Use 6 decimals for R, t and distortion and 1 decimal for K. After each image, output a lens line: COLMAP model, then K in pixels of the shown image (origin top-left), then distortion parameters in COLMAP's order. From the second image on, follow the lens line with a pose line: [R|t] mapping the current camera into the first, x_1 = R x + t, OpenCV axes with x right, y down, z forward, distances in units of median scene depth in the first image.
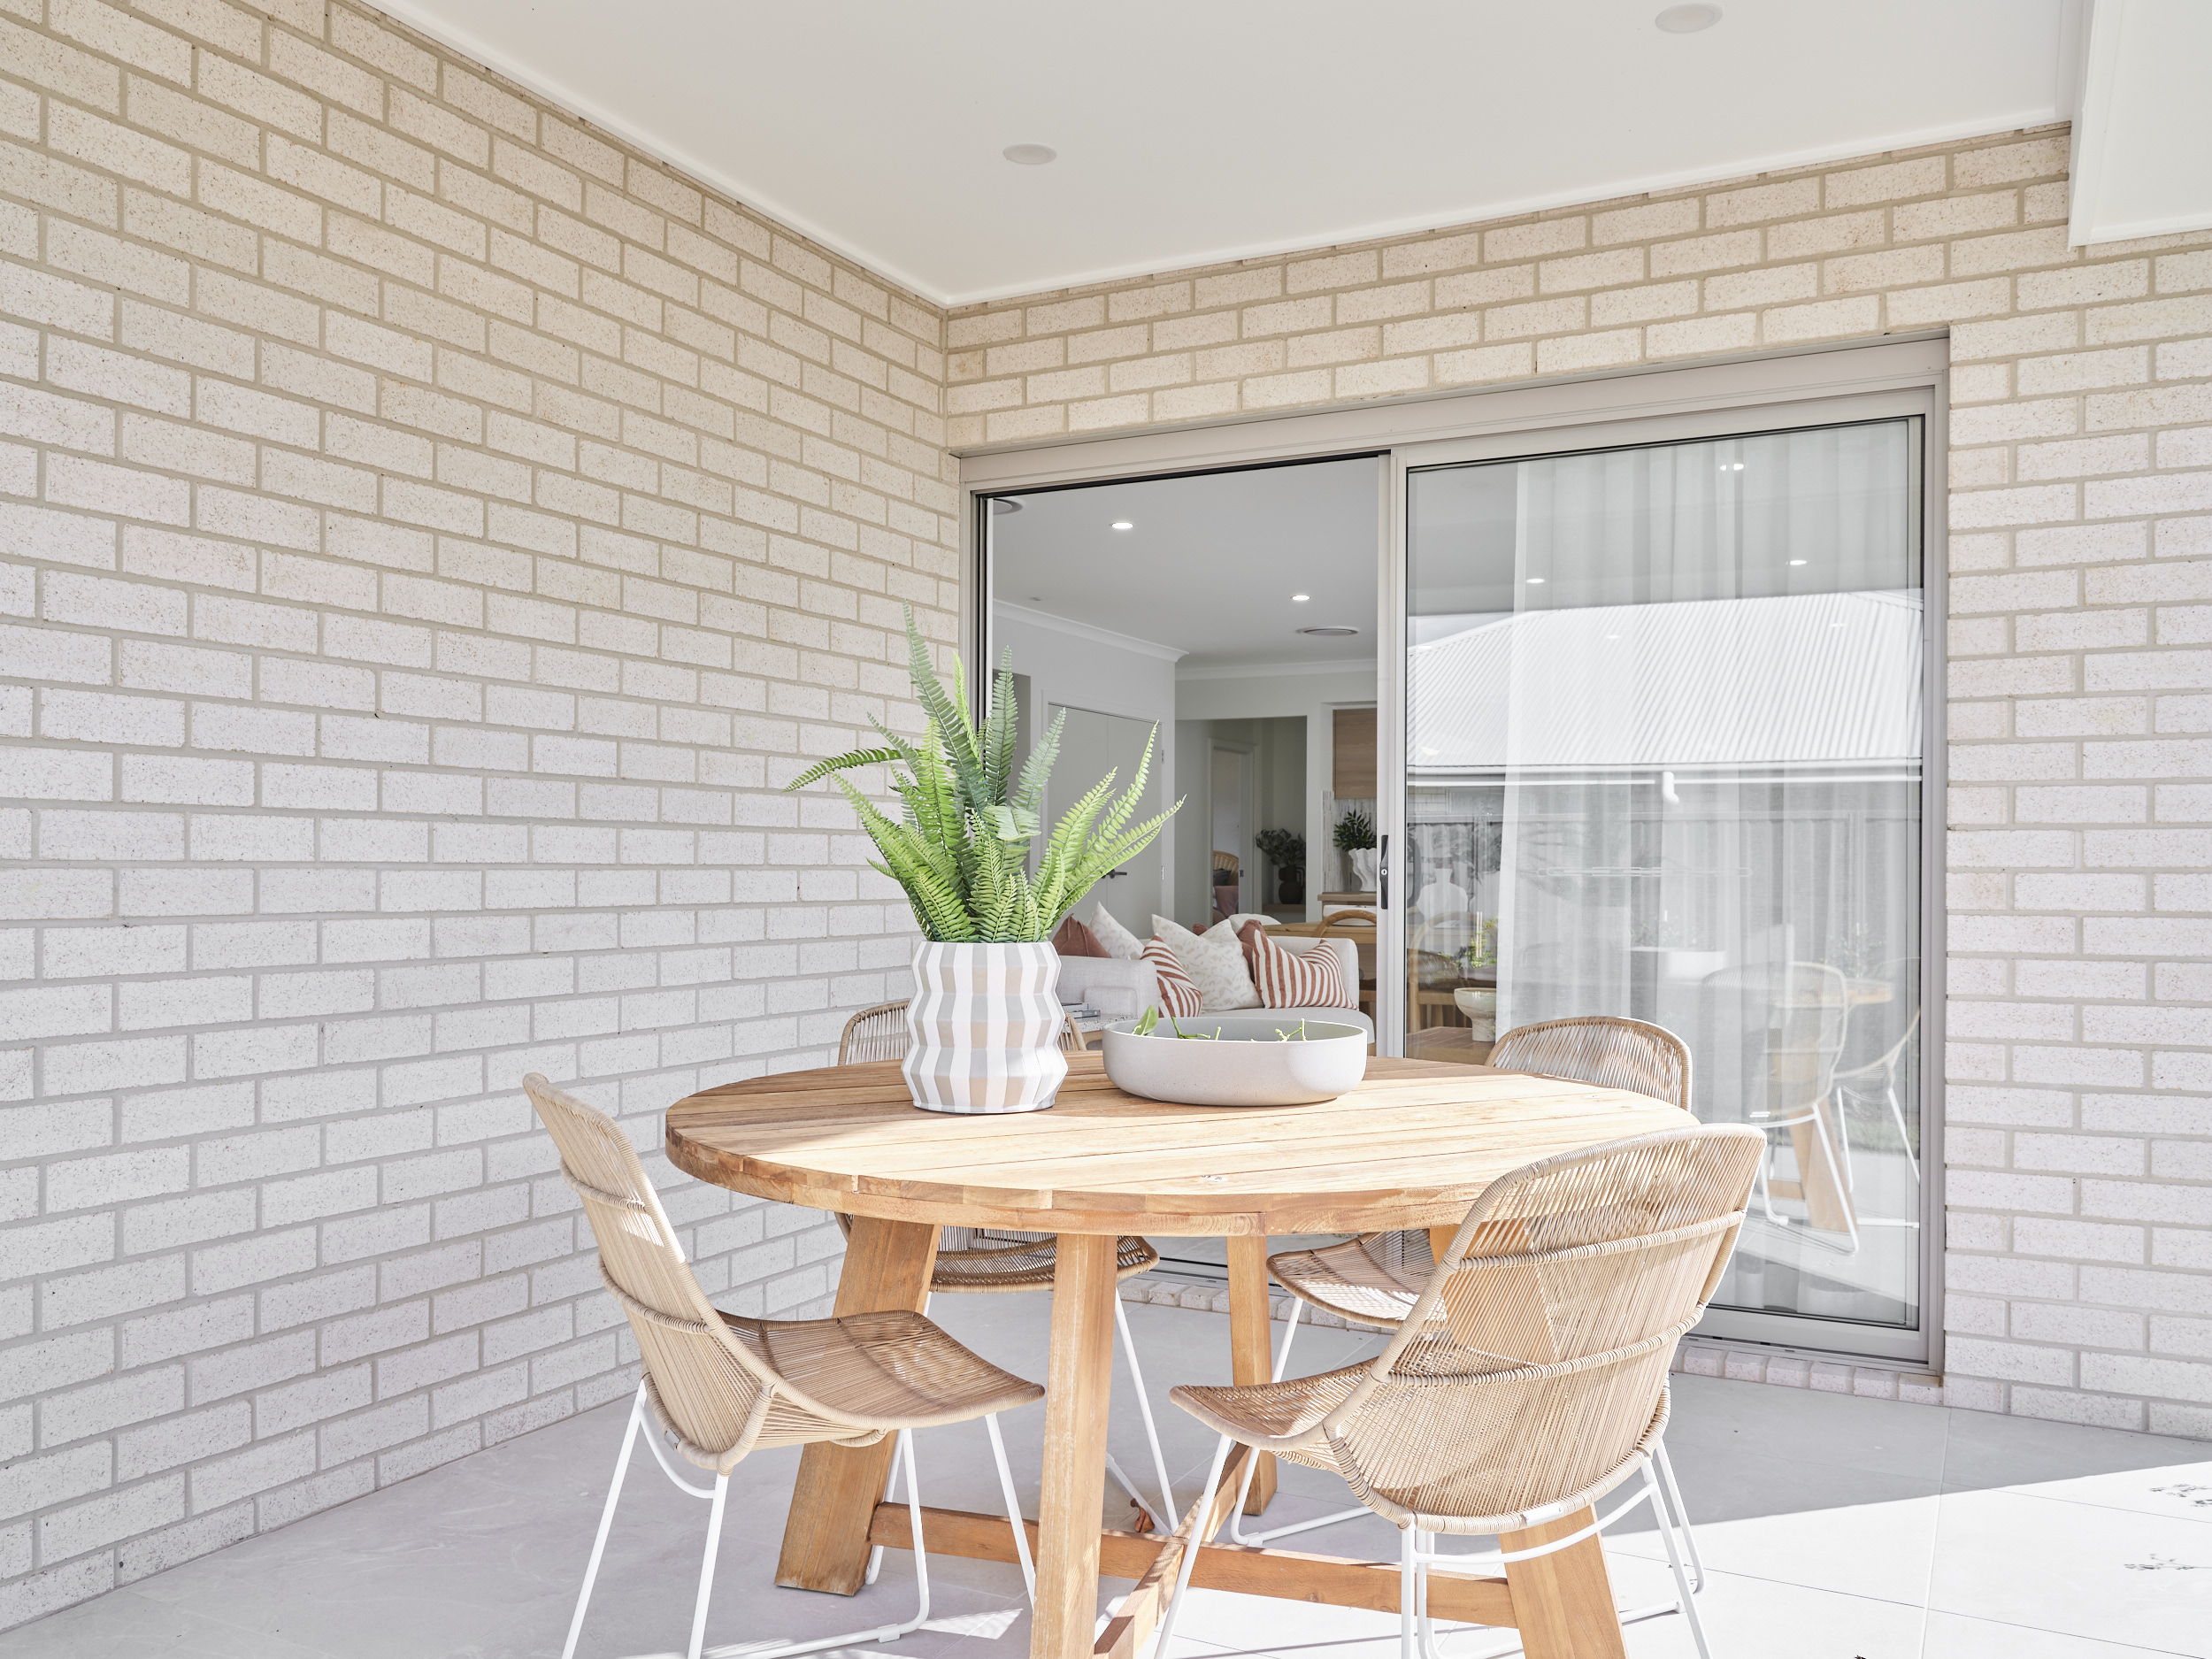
lens RADIAL K [[1689.0, 0, 1108.4], [0, 1689.0, 836.2], [0, 0, 1]] dist [0.034416, -0.012306]
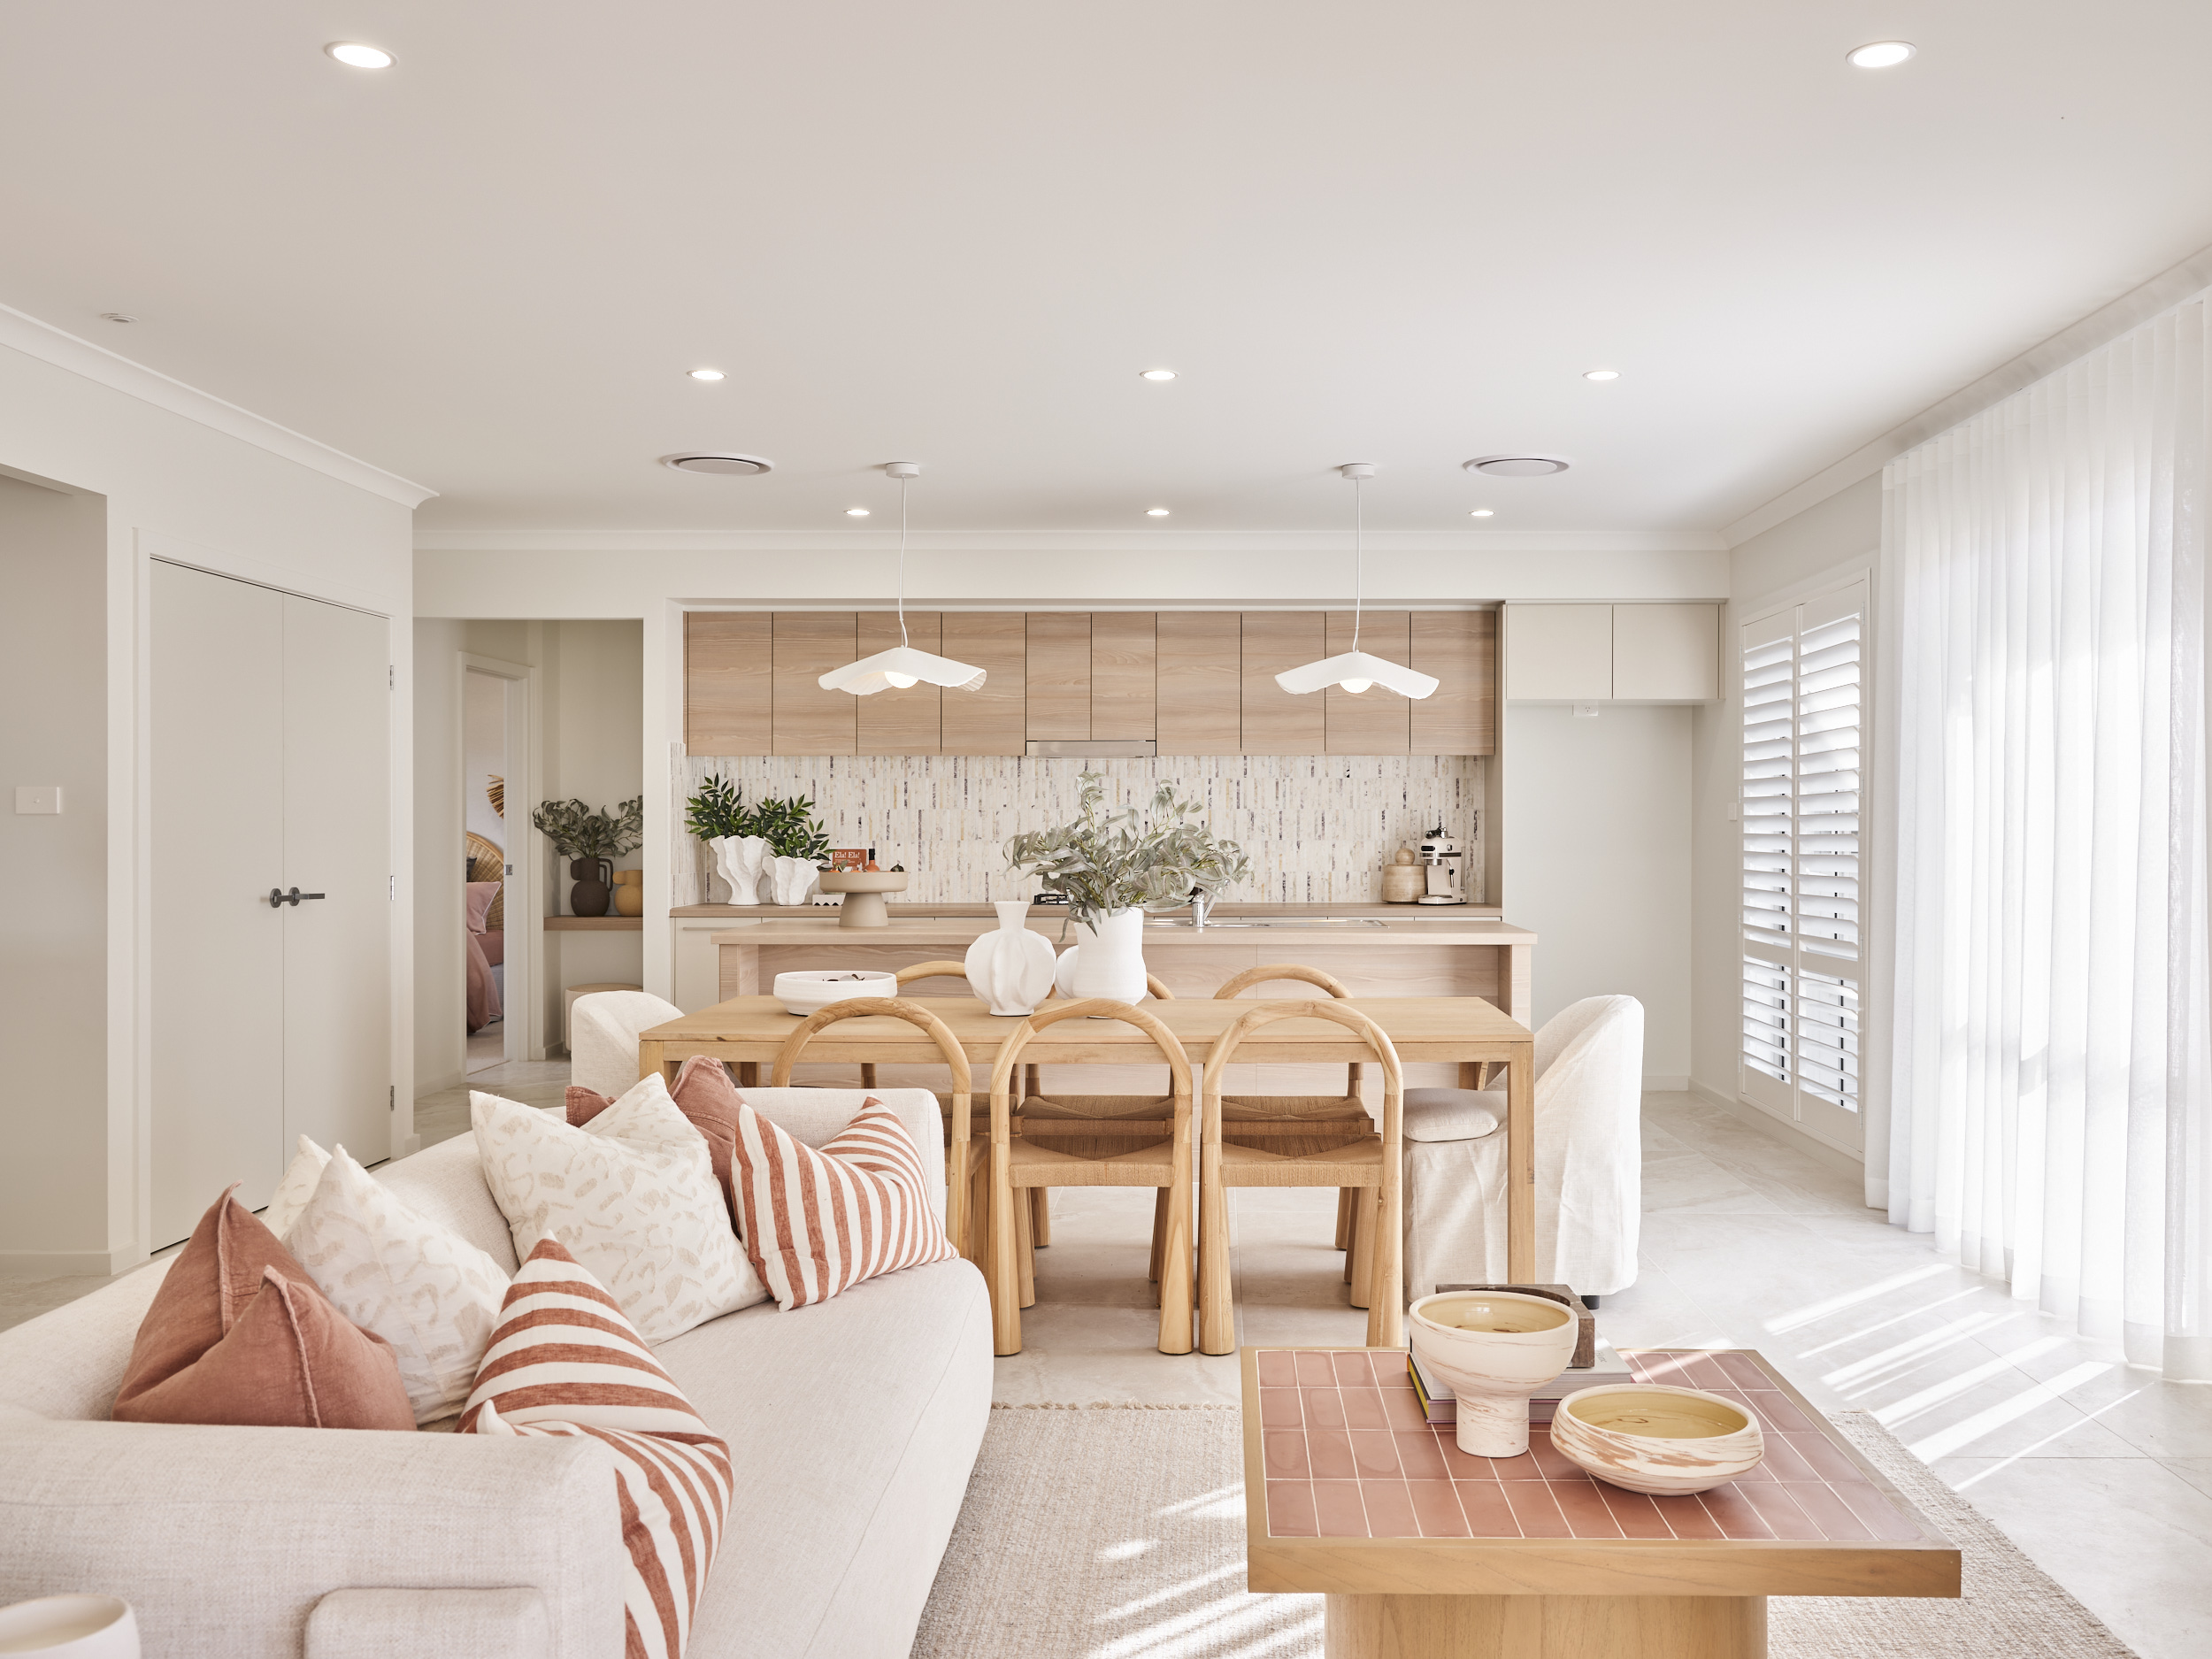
lens RADIAL K [[1829.1, 0, 1172.5], [0, 1829.1, 831.9], [0, 0, 1]] dist [0.007905, 0.000685]
pose [[0.892678, -0.015772, 0.450420, -0.009588], [0.003668, 0.999609, 0.027732, -0.012508], [-0.450681, -0.023104, 0.892386, 0.330572]]
